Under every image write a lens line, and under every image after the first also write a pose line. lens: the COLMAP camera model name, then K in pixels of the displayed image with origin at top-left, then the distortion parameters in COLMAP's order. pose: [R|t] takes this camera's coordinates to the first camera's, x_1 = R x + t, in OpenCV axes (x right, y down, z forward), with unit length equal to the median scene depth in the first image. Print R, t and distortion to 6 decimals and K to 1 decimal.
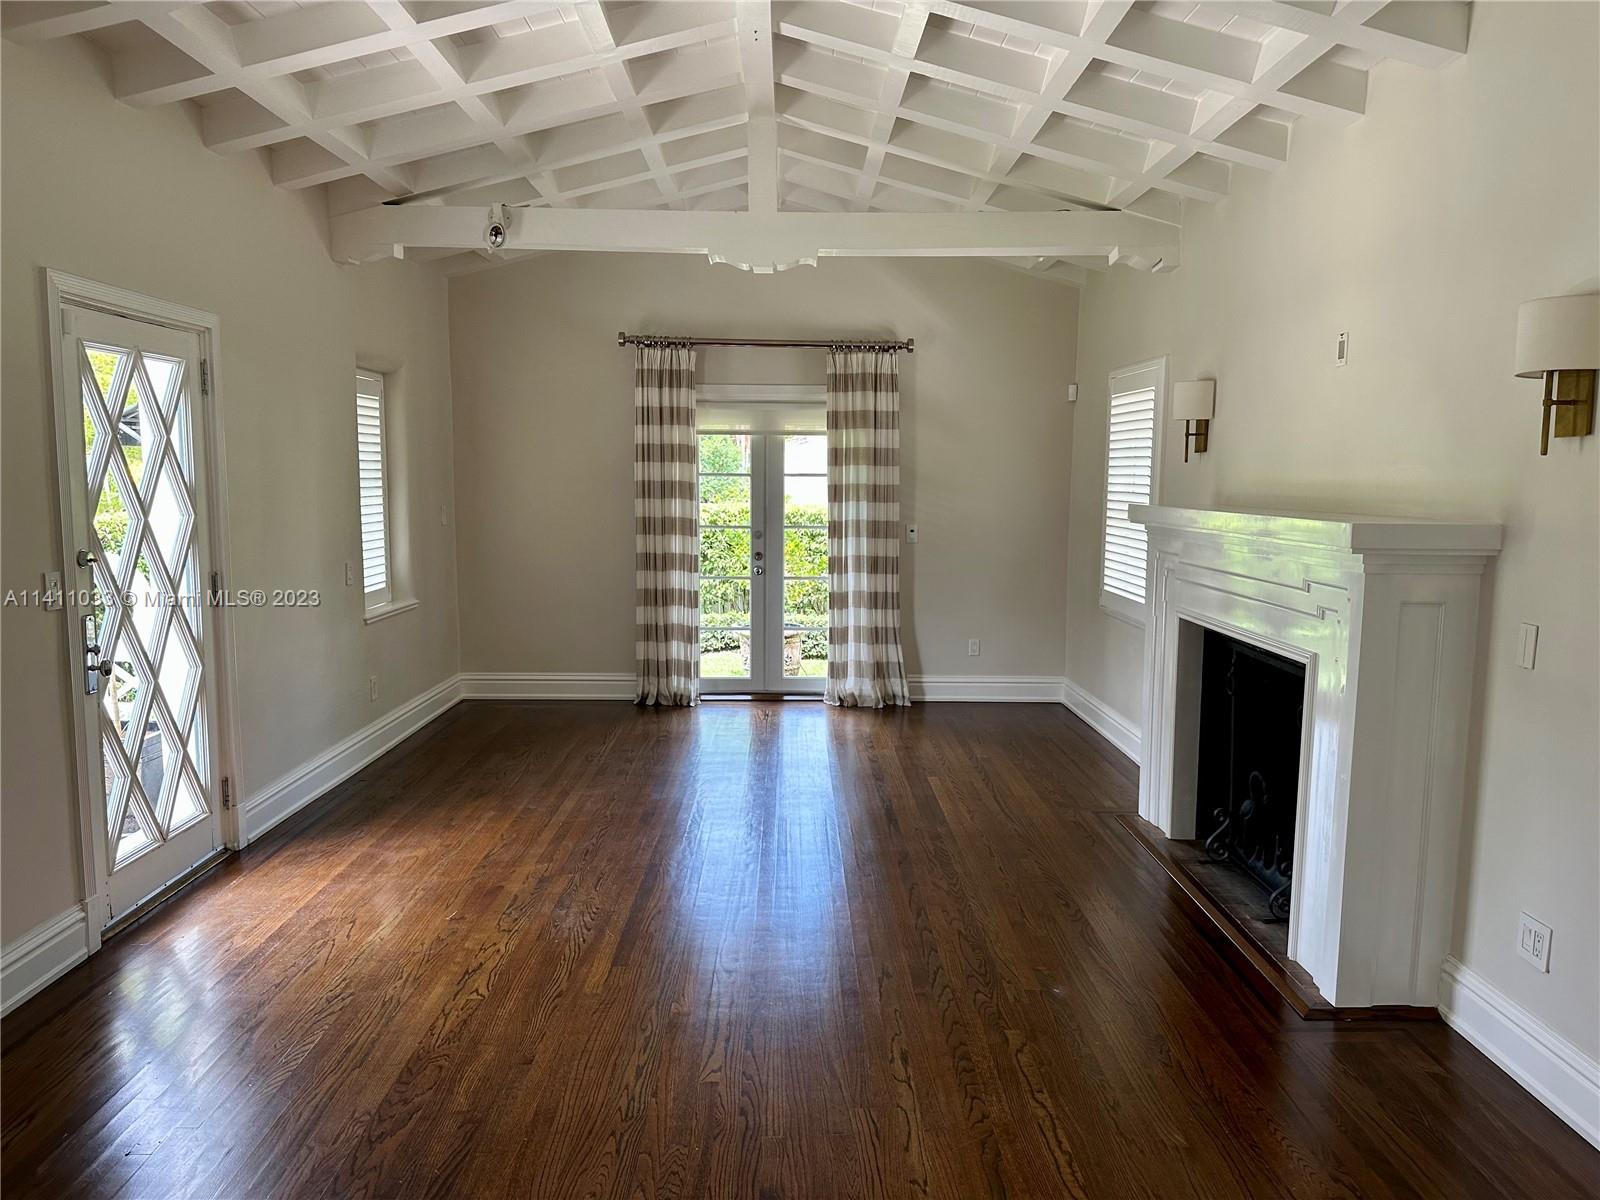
lens RADIAL K [[1107.2, 0, 798.7], [0, 1107.2, 604.8], [0, 0, 1]] dist [0.052980, -0.008449]
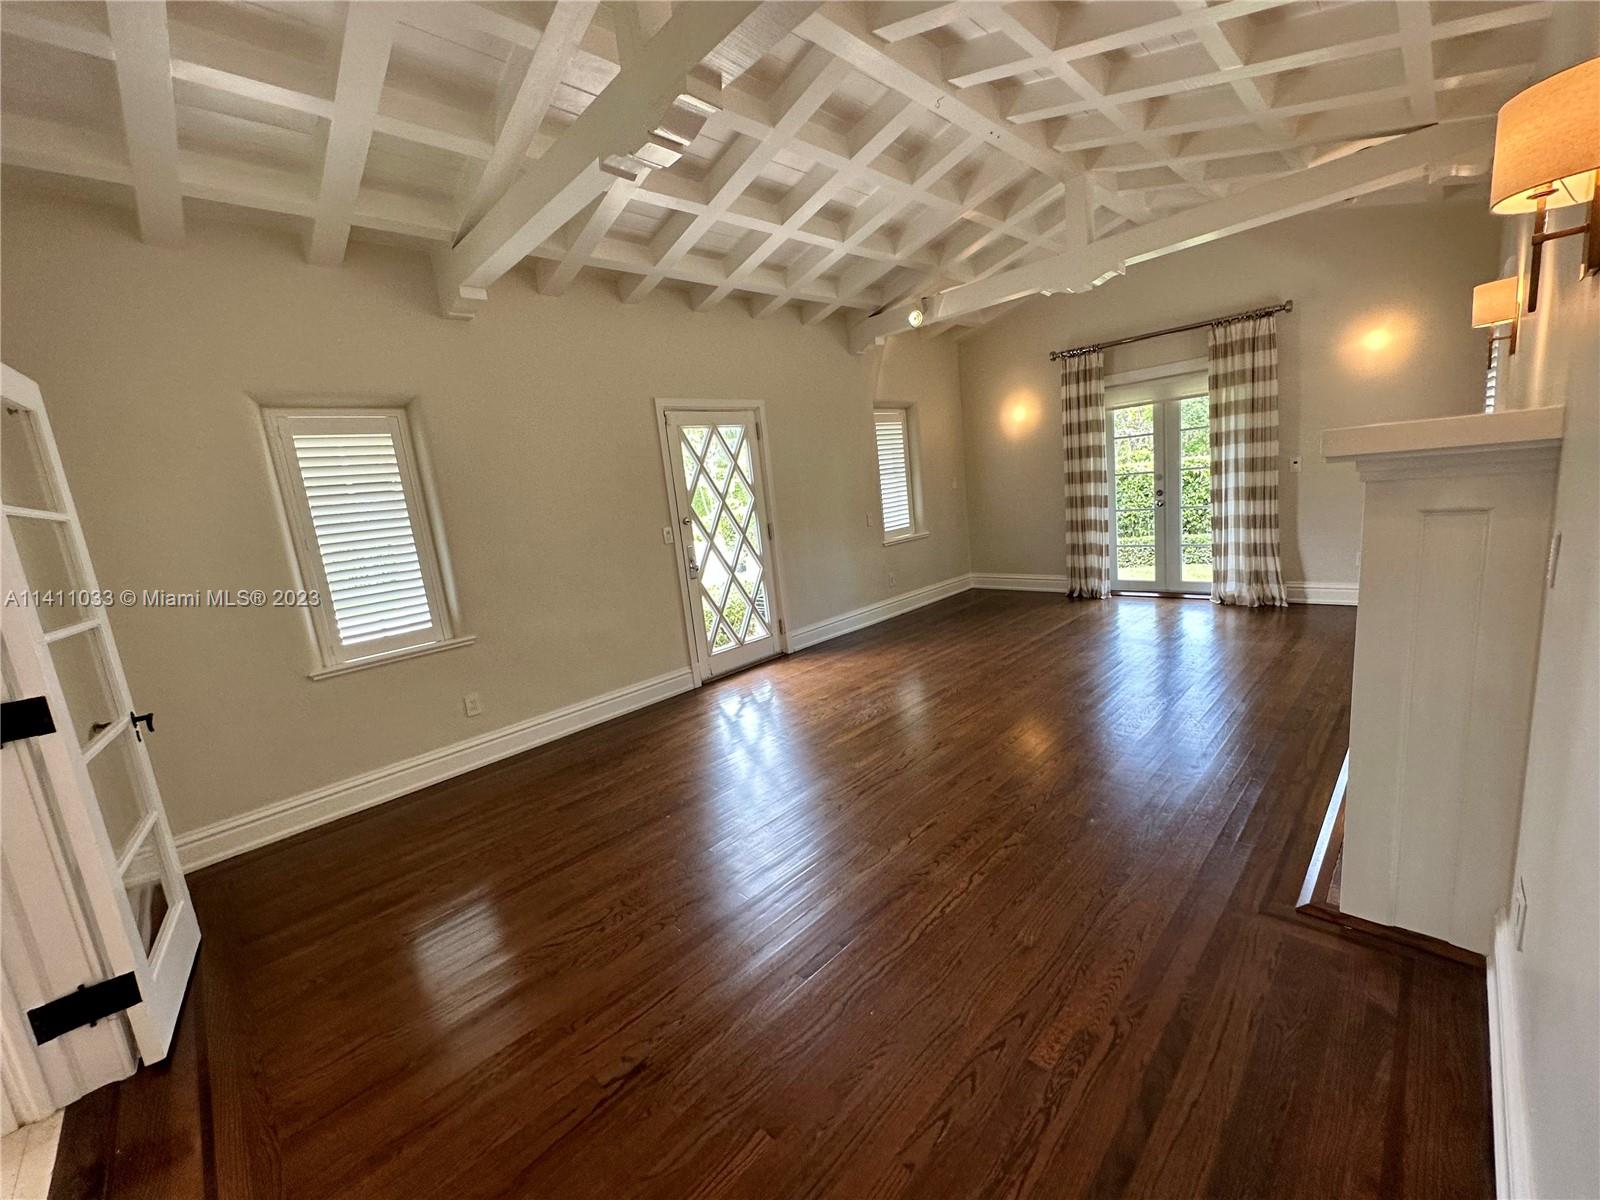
lens RADIAL K [[641.0, 0, 801.9], [0, 641.0, 599.2], [0, 0, 1]] dist [0.001165, -0.000313]
pose [[0.693751, 0.045890, -0.718751, 0.244069], [0.027546, 0.995547, 0.090151, 0.003746], [0.719688, -0.082341, 0.689398, 0.120803]]
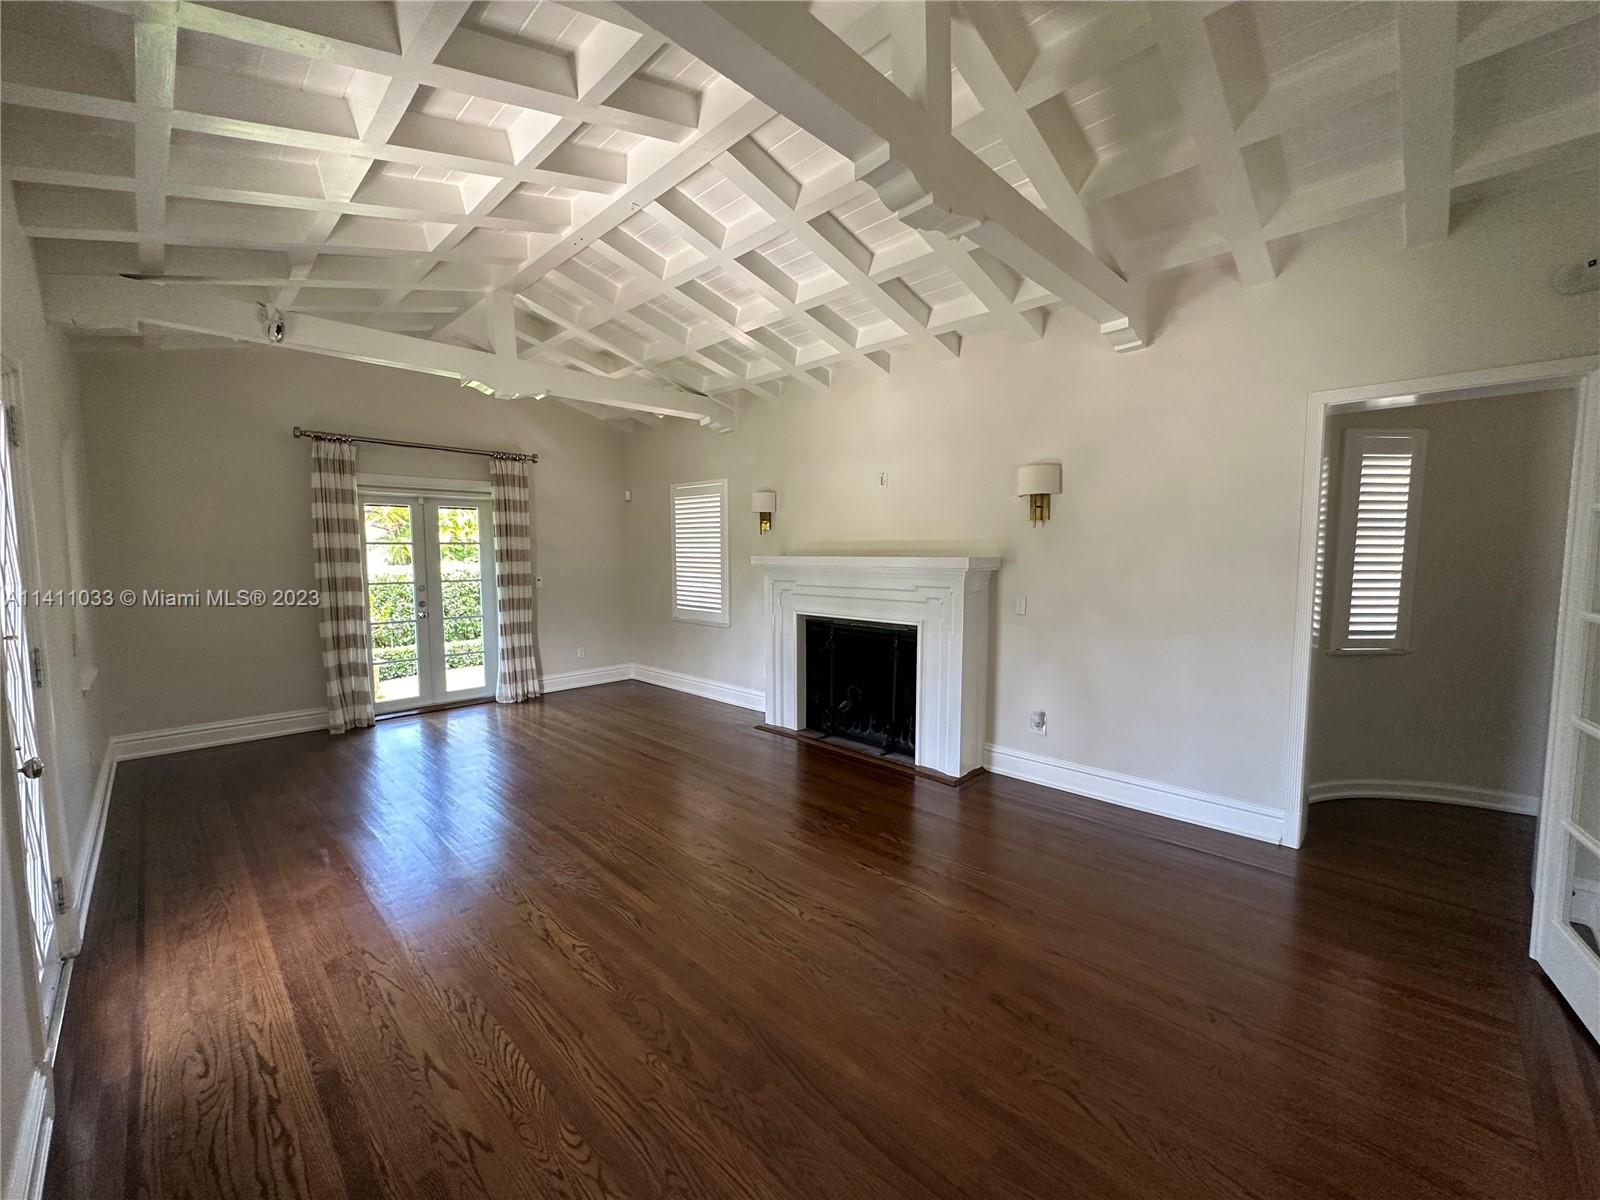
lens RADIAL K [[641.0, 0, 797.8], [0, 641.0, 595.7], [0, 0, 1]] dist [0.001165, -0.000313]
pose [[0.707536, -0.059759, 0.704146, -0.270502], [0.091148, 0.995812, -0.007075, -0.007788], [-0.700774, 0.069188, 0.710020, 0.137420]]
